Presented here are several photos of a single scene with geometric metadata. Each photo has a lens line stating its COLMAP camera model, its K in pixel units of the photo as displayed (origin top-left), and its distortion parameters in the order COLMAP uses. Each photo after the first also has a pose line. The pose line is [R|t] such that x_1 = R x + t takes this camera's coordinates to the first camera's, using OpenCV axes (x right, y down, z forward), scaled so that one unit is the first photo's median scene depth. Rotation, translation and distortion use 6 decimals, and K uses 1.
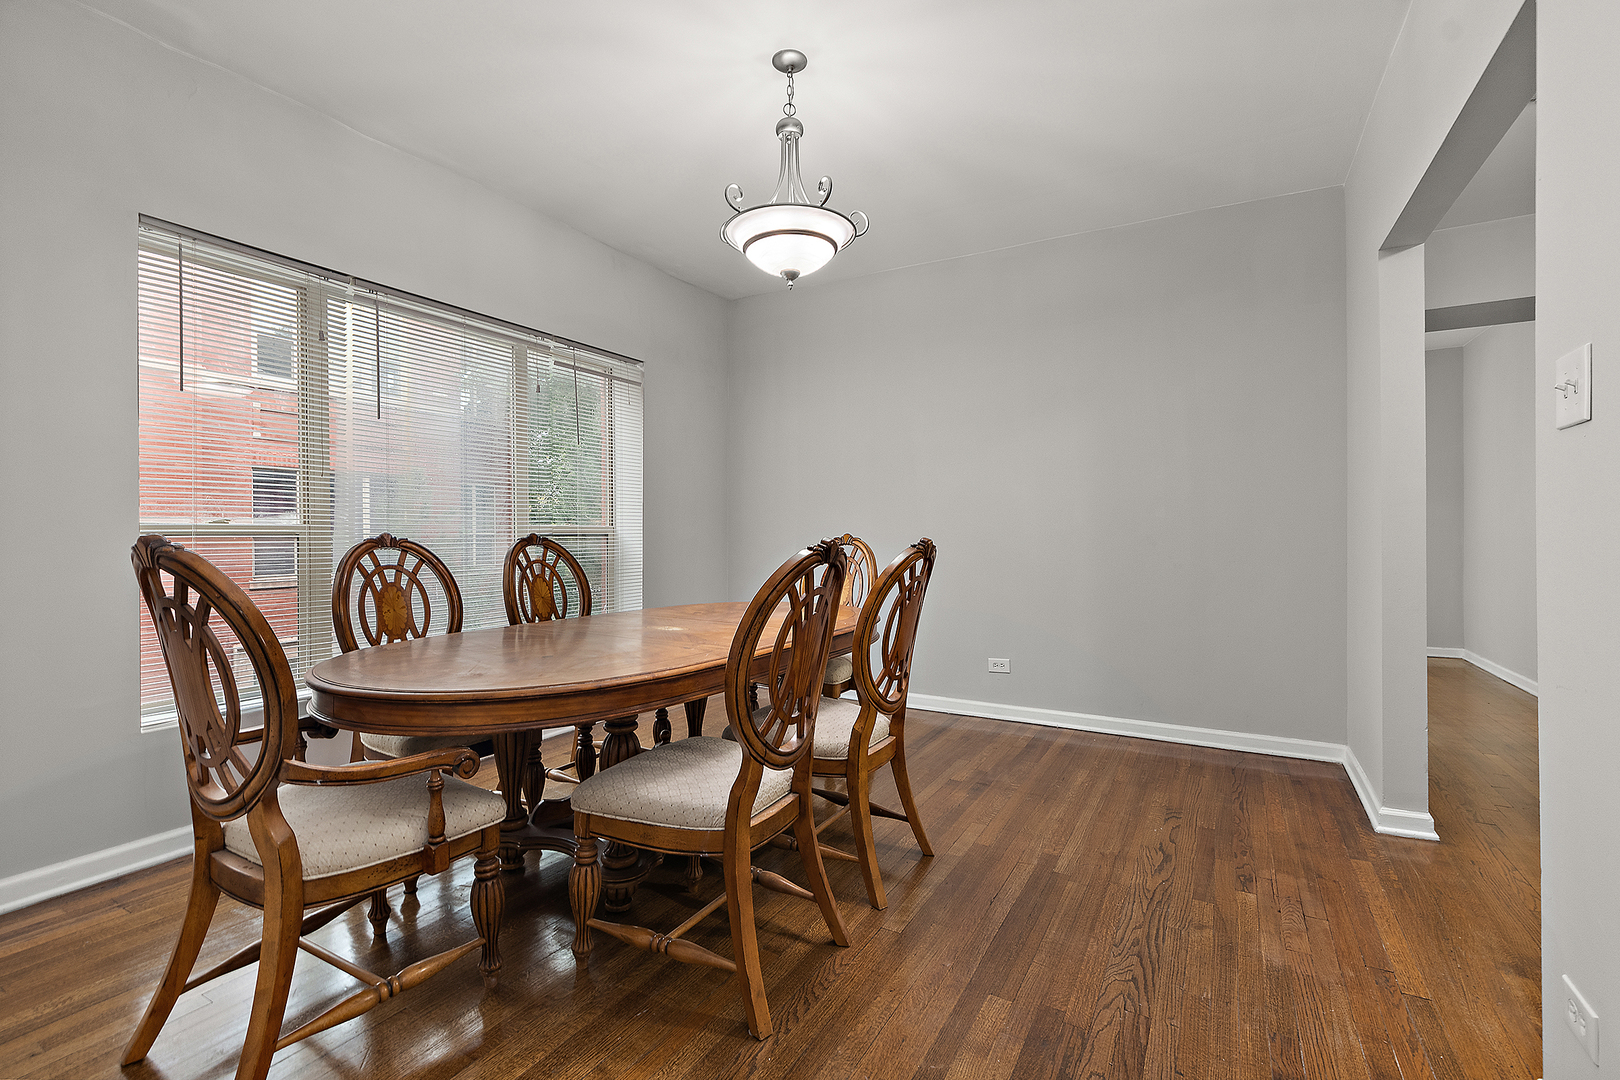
lens RADIAL K [[737.8, 0, 802.6], [0, 737.8, 547.2], [0, 0, 1]] dist [-0.002480, -0.000872]
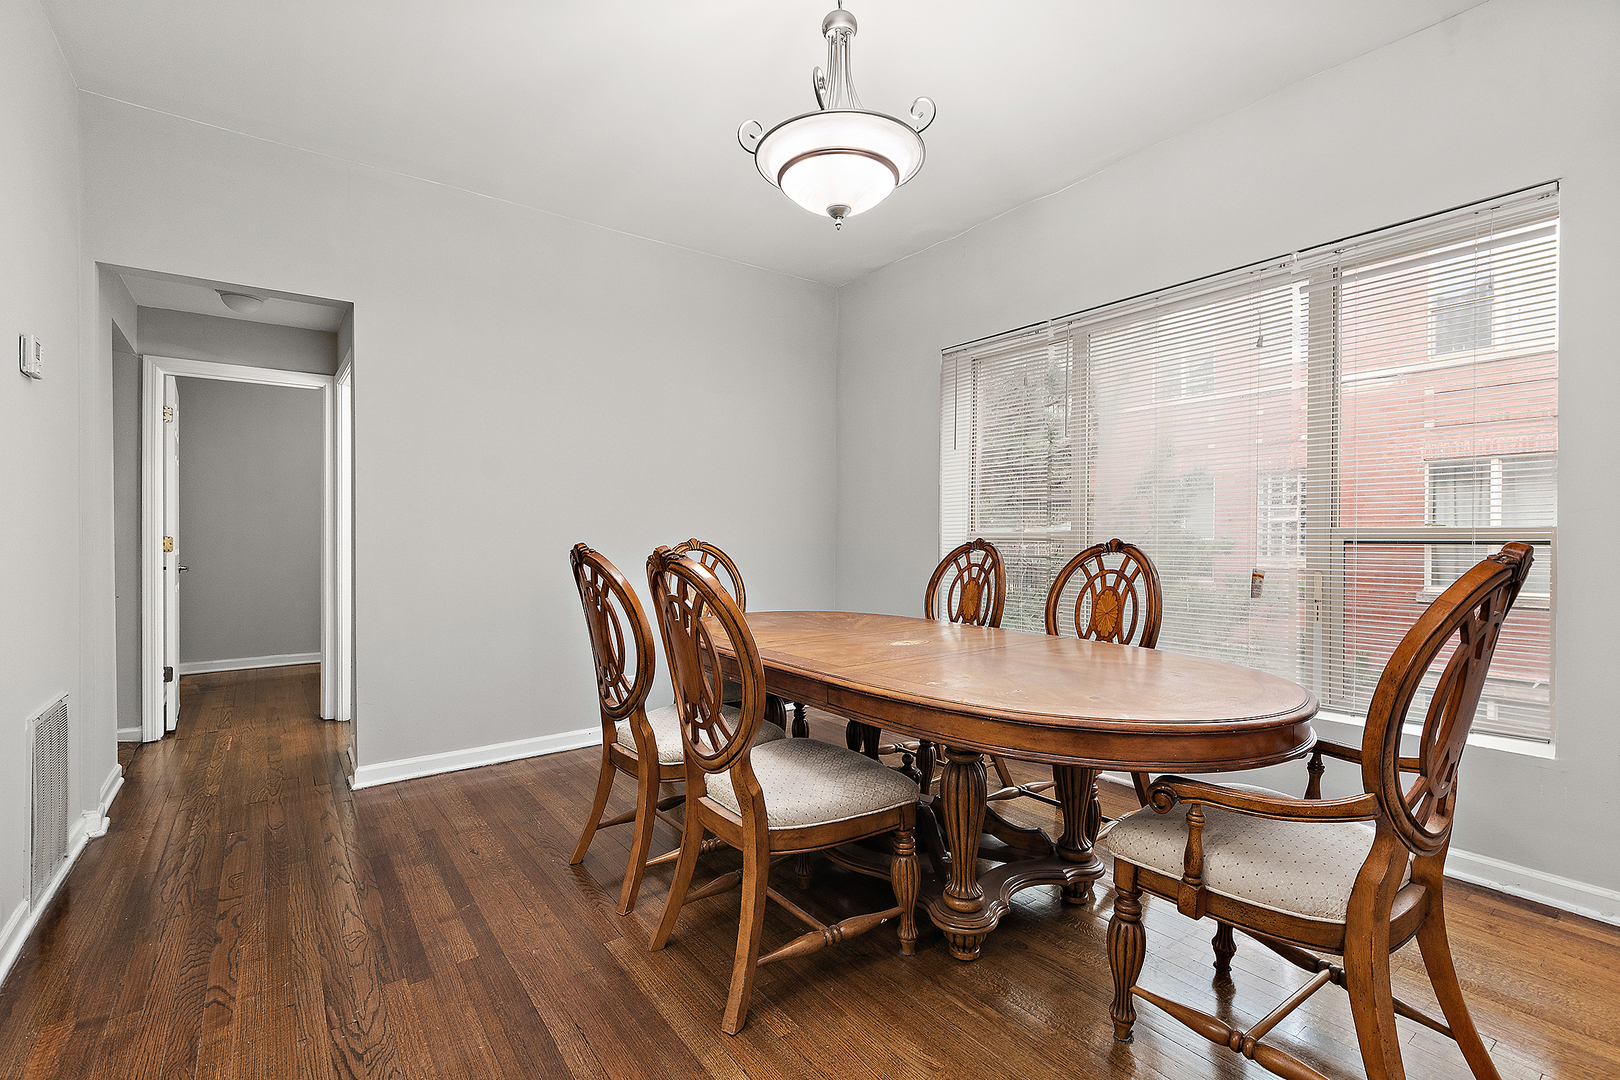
lens RADIAL K [[737.8, 0, 802.6], [0, 737.8, 547.2], [0, 0, 1]] dist [-0.002480, -0.000872]
pose [[-0.409543, 0.009782, -0.912238, 0.646507], [-0.022906, 0.999517, 0.021001, -0.021734], [0.912003, 0.029497, -0.409122, 1.149608]]
